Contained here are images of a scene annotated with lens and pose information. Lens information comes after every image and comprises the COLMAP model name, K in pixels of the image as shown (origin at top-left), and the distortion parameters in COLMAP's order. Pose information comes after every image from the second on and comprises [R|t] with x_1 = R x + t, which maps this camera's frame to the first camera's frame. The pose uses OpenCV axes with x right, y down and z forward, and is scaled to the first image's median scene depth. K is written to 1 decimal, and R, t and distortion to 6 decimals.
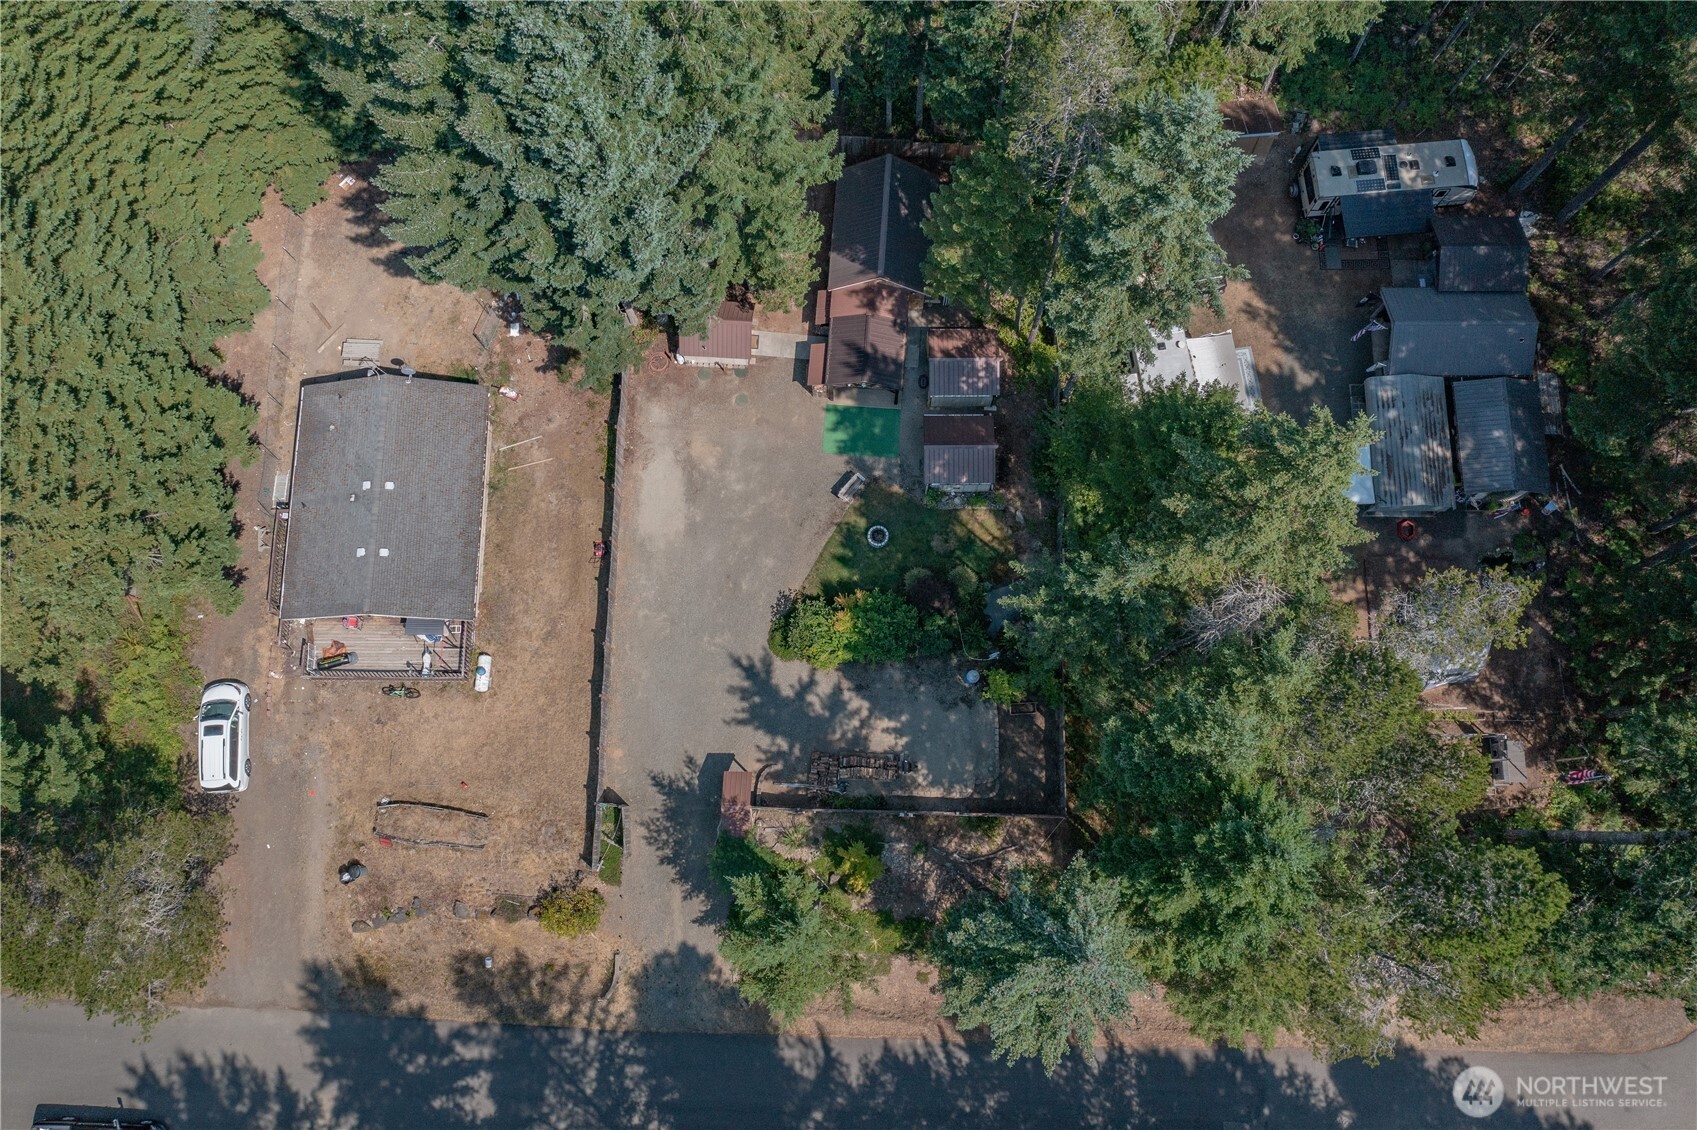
lens RADIAL K [[1317.7, 0, 849.4], [0, 1317.7, 567.3], [0, 0, 1]] dist [-0.045921, 0.021722]
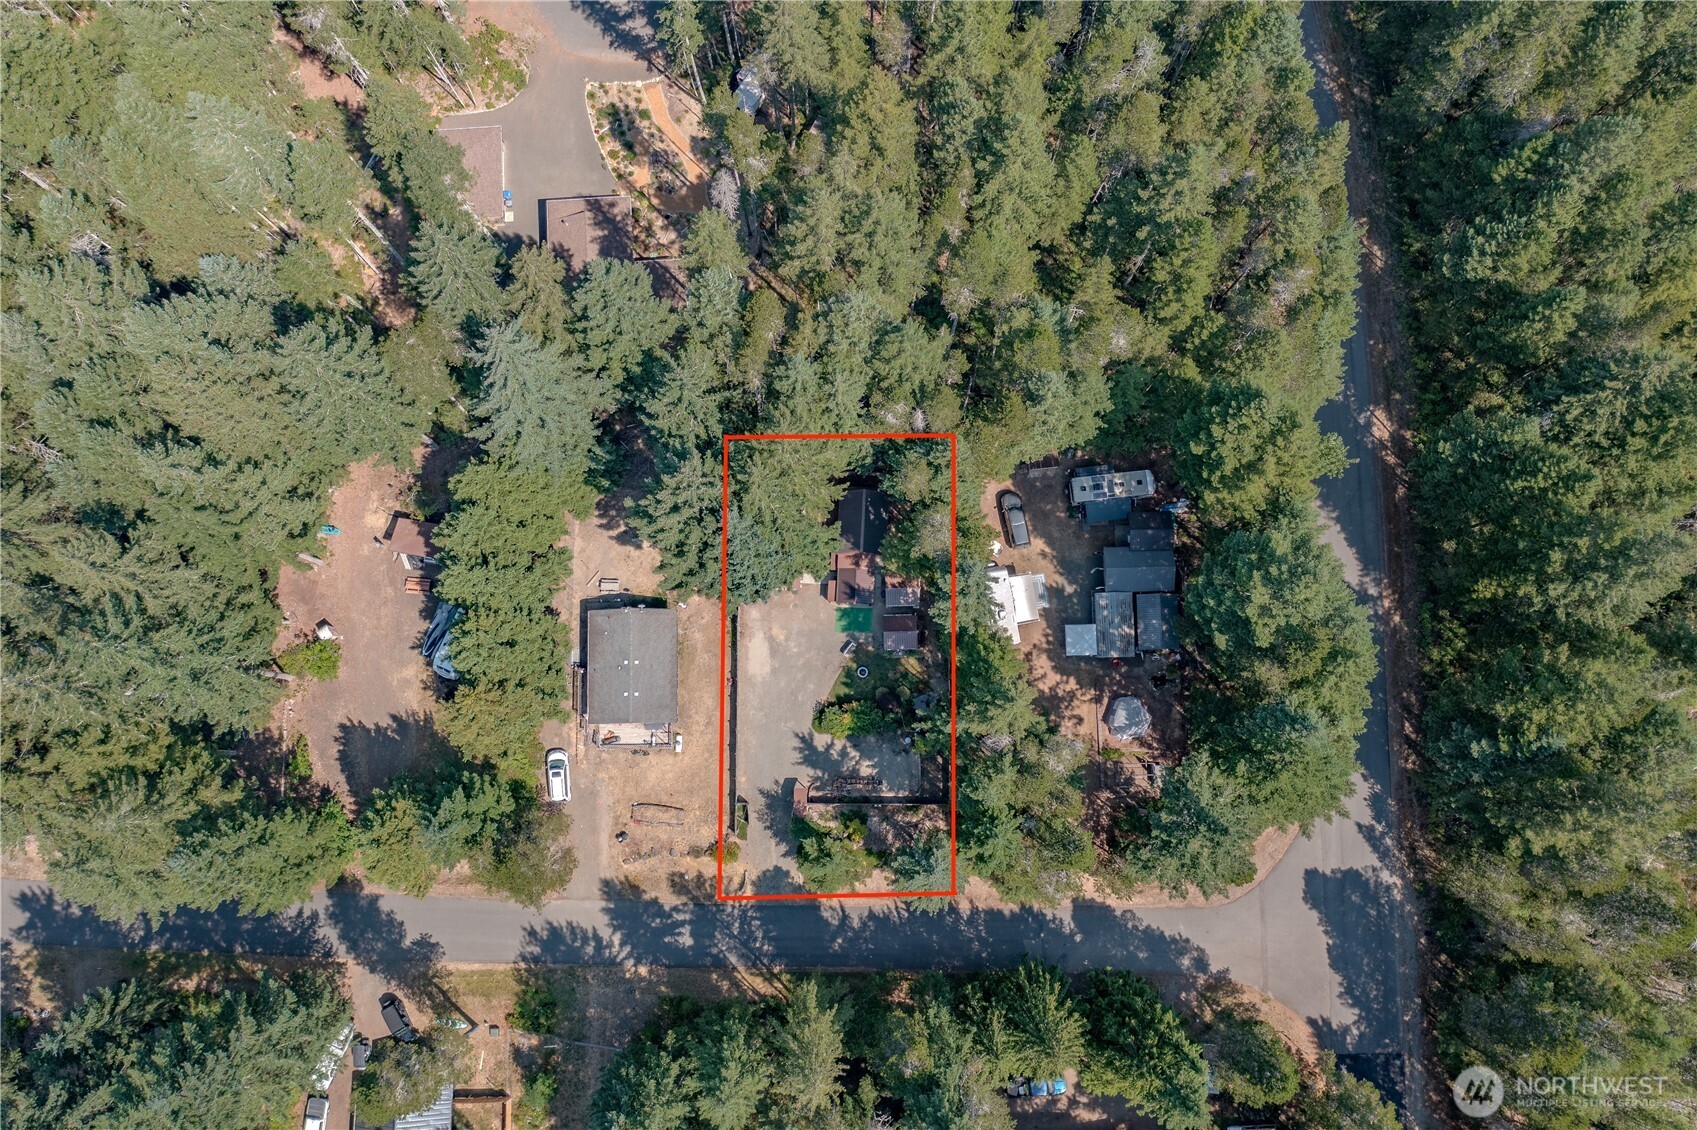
lens RADIAL K [[1317.7, 0, 849.7], [0, 1317.7, 563.8], [0, 0, 1]] dist [-0.045921, 0.021722]
pose [[0.999781, -0.019999, 0.006180, -0.008296], [0.019494, 0.997132, 0.073129, -0.365066], [-0.007624, -0.072992, 0.997303, -1.124756]]
